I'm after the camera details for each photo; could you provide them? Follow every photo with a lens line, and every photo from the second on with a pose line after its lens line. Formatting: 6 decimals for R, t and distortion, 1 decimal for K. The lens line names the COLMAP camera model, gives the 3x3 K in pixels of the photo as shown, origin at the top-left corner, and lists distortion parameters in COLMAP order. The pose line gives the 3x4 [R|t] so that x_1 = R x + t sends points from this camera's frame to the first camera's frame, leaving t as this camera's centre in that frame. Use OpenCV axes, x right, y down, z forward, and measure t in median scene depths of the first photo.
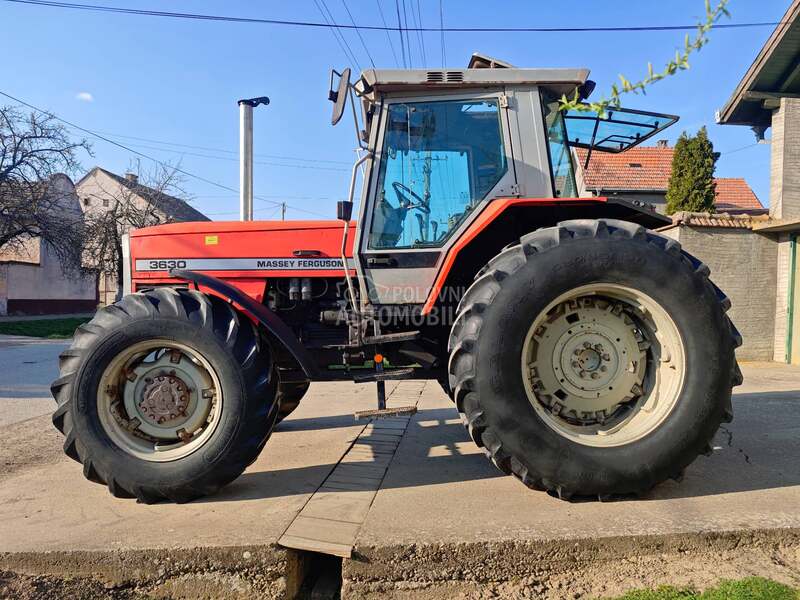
lens RADIAL K [[552.2, 0, 404.9], [0, 552.2, 300.1], [0, 0, 1]] dist [0.011516, -0.029097]
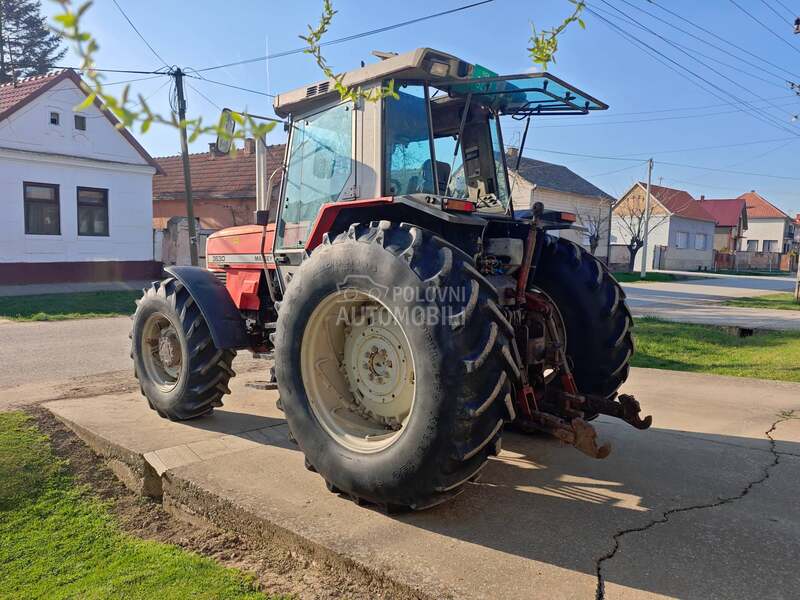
lens RADIAL K [[552.2, 0, 402.3], [0, 552.2, 301.4], [0, 0, 1]] dist [0.011516, -0.029097]
pose [[0.733734, 0.057238, -0.677022, 0.955451], [-0.006999, 0.997029, 0.076706, -0.073006], [0.679401, -0.051543, 0.731955, 0.296088]]
